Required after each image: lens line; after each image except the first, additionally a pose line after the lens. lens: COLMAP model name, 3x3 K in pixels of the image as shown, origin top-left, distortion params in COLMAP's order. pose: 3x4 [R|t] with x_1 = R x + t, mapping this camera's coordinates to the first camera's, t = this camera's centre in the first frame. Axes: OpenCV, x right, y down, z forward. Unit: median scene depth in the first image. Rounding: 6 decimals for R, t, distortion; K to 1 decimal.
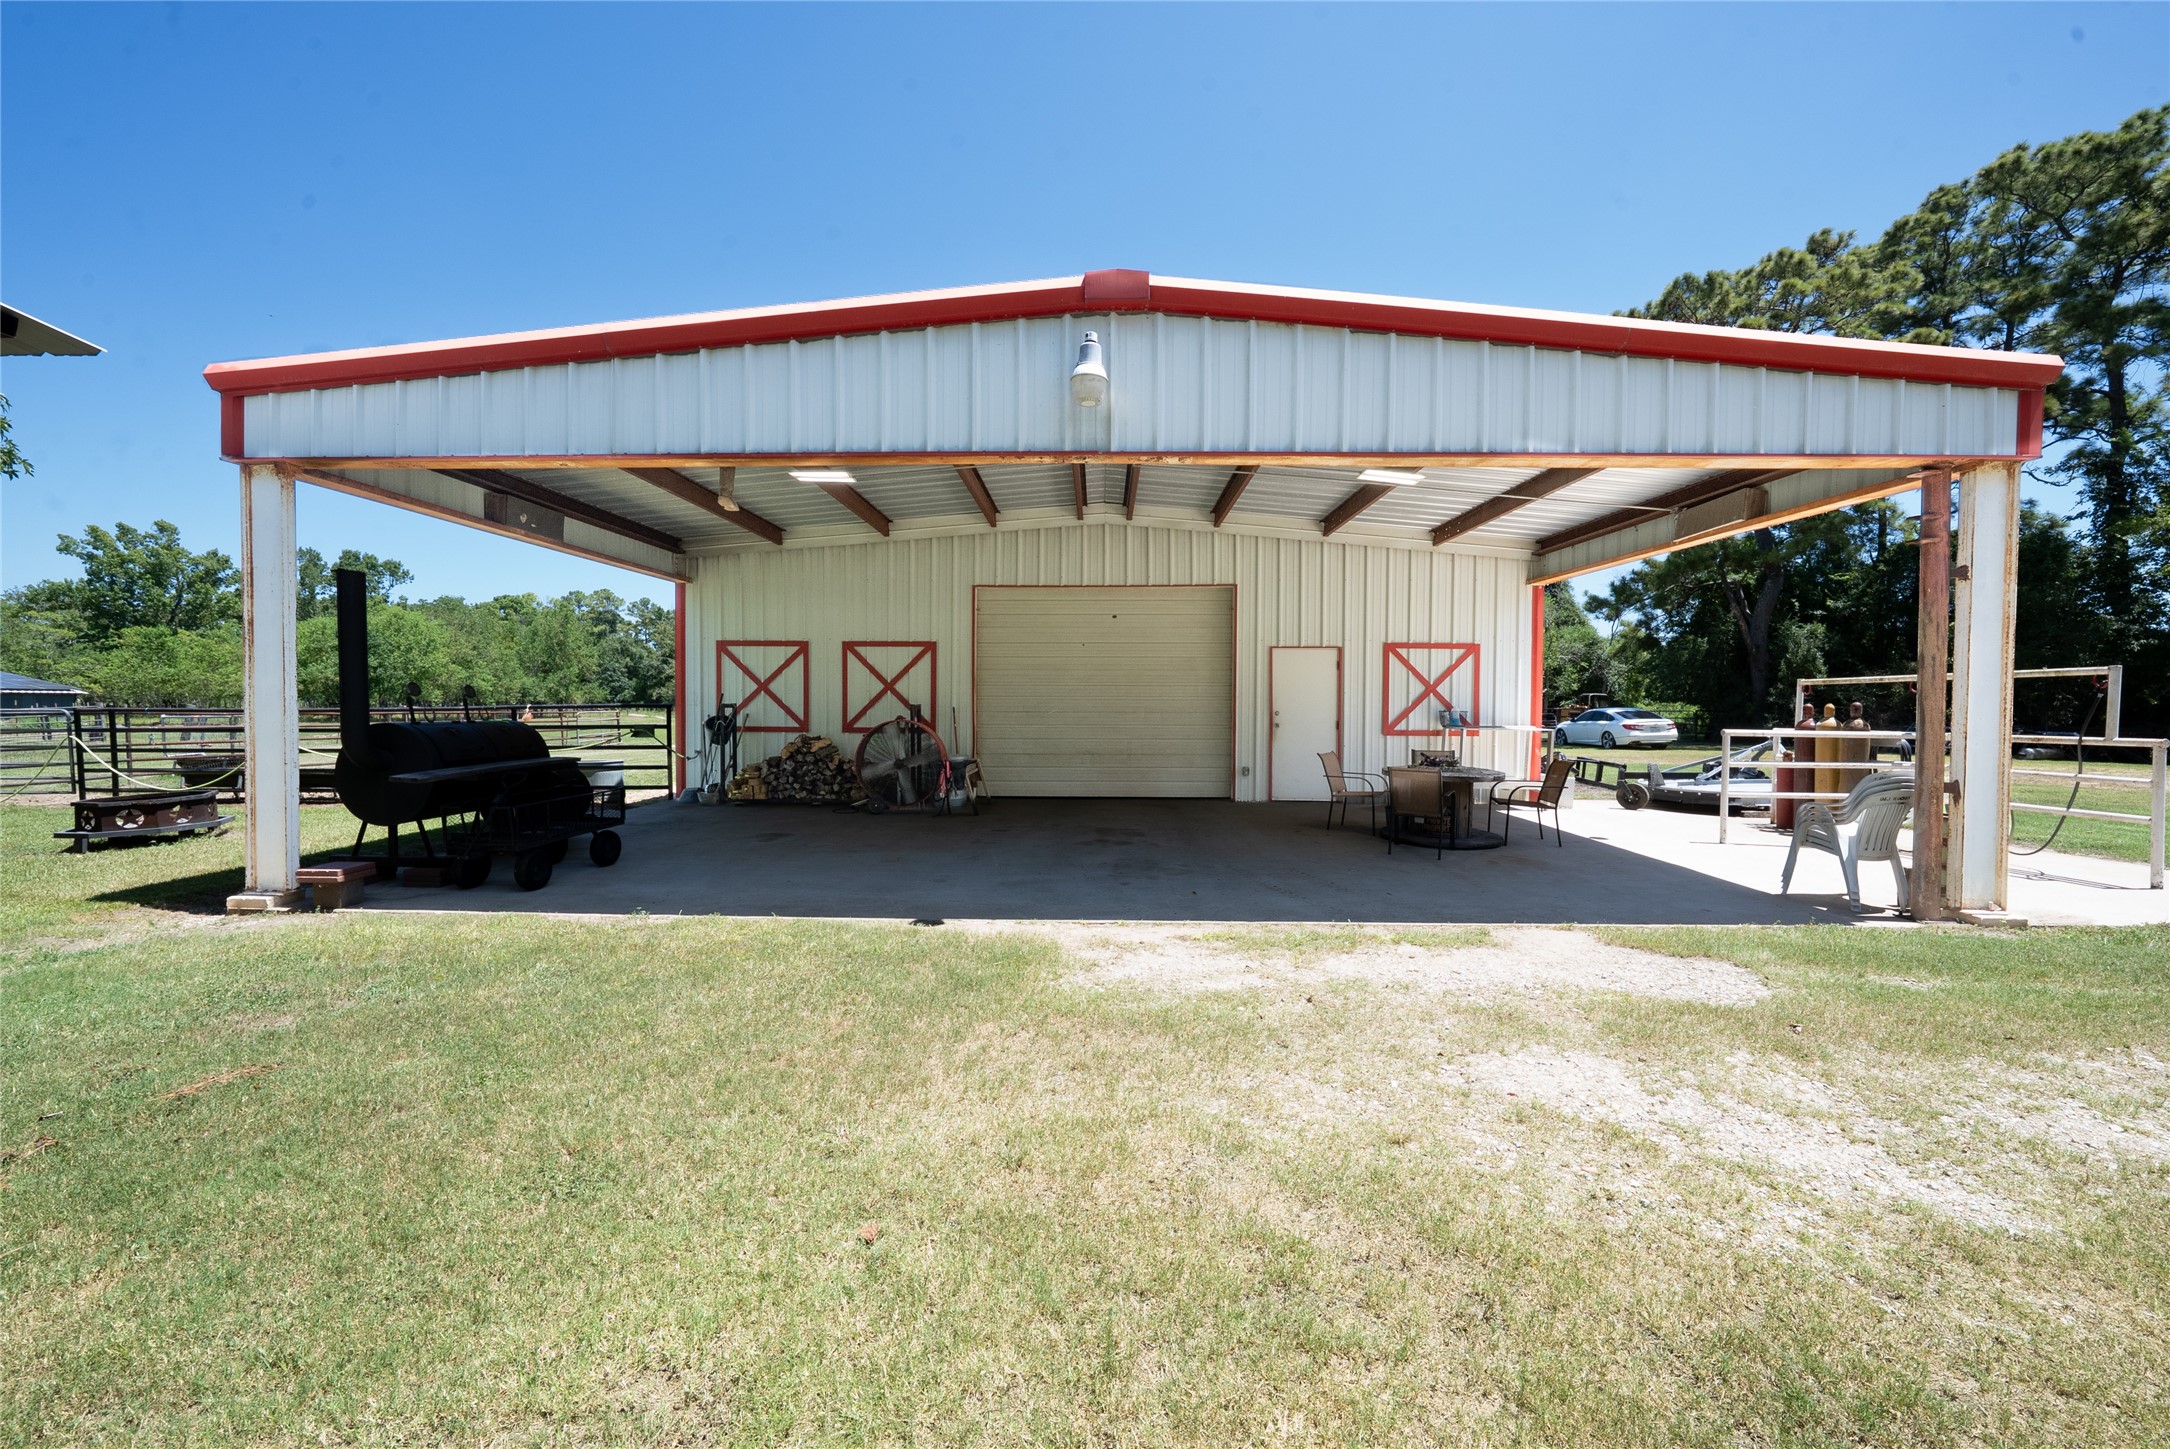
lens RADIAL K [[803.7, 0, 1081.6], [0, 803.7, 720.1], [0, 0, 1]] dist [-0.001270, -0.000098]
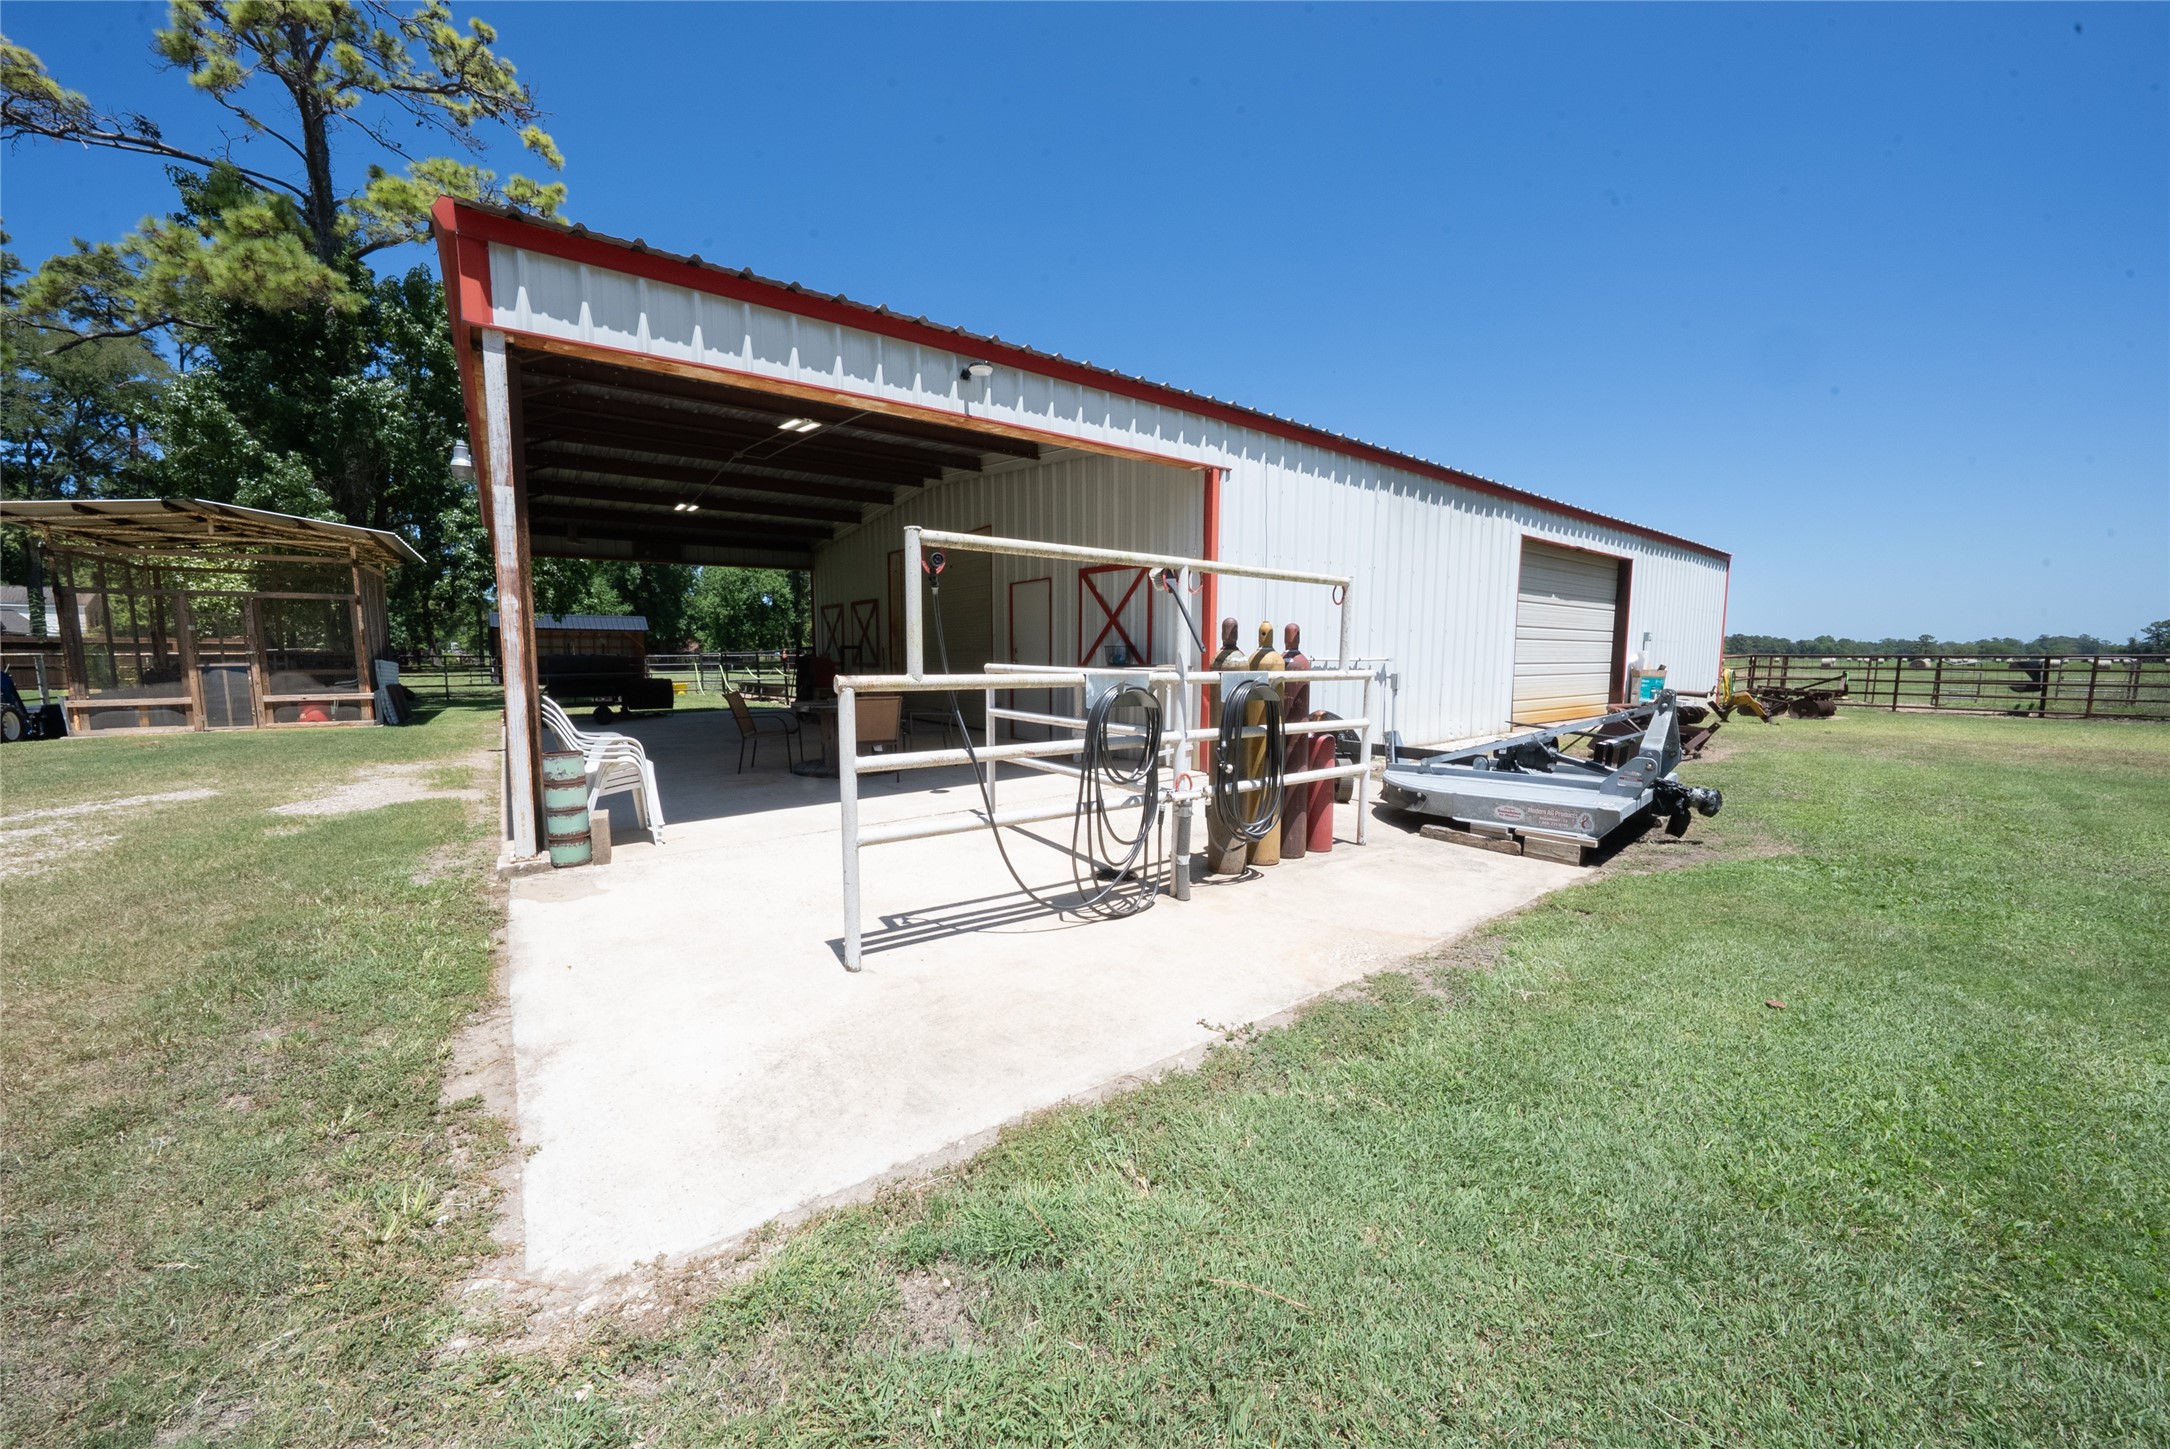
lens RADIAL K [[767.9, 0, 1075.6], [0, 767.9, 728.3], [0, 0, 1]] dist [-0.001966, -0.000366]
pose [[0.610647, 0.072459, -0.788581, 1.052185], [-0.012713, 0.996574, 0.081725, 0.009201], [0.791801, -0.039880, 0.609476, 0.475014]]
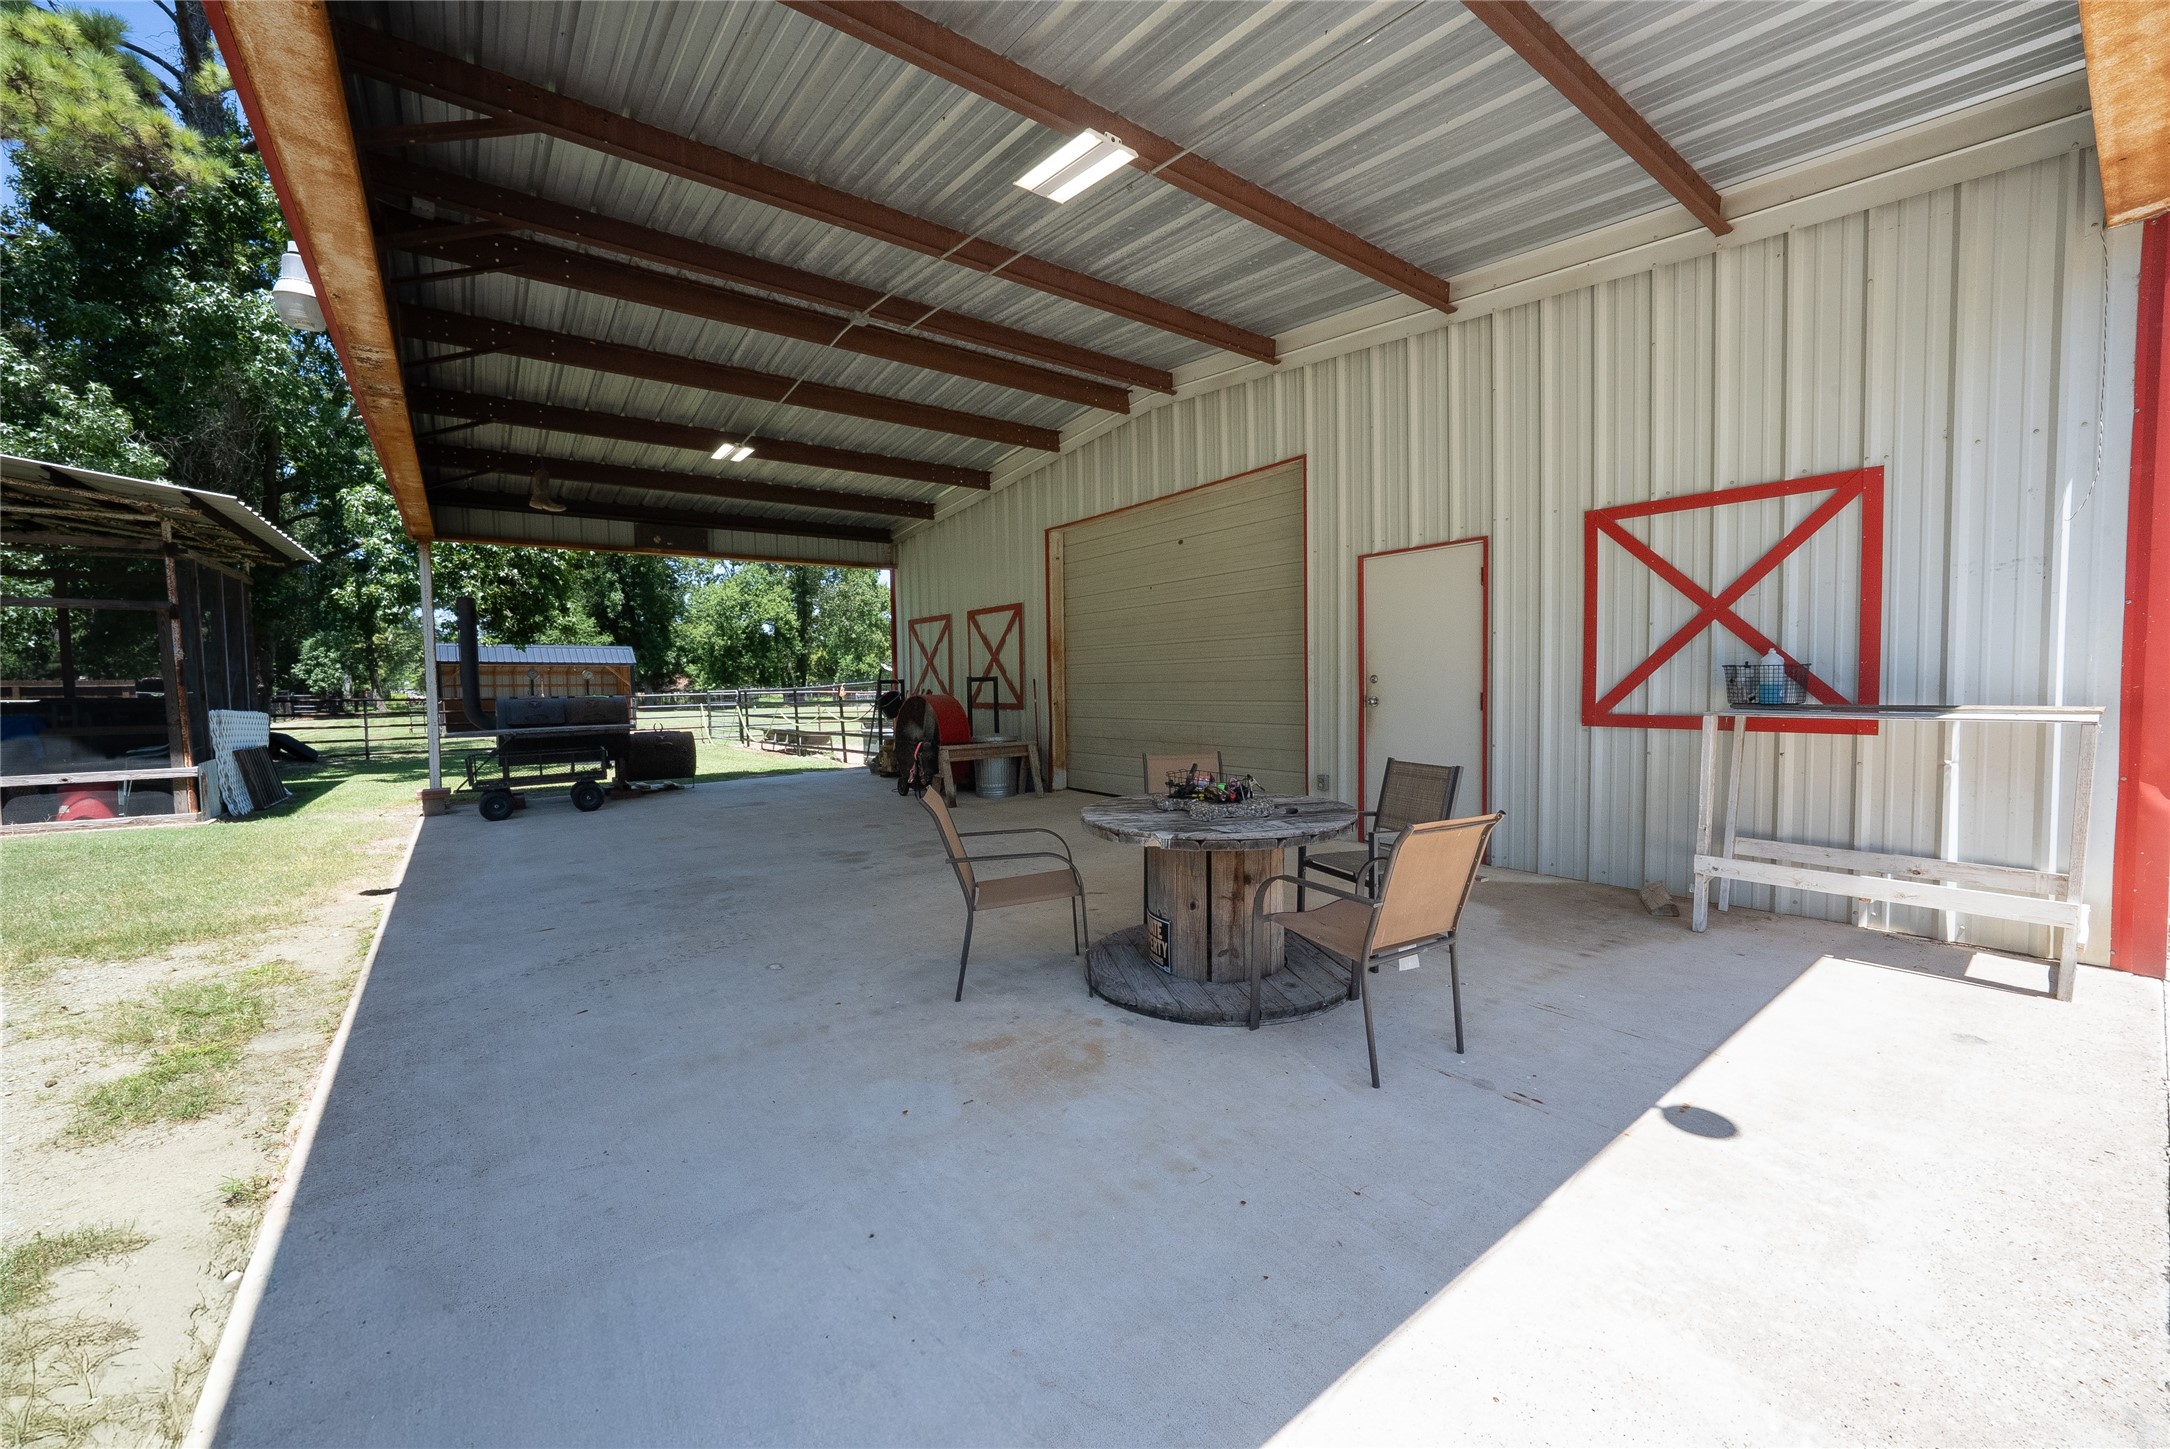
lens RADIAL K [[824.4, 0, 1096.1], [0, 824.4, 726.5], [0, 0, 1]] dist [0.001472, 0.001408]
pose [[0.621073, 0.026792, -0.783295, 0.563367], [0.001738, 0.999366, 0.035560, 0.003010], [0.783751, -0.023447, 0.620633, 0.515440]]
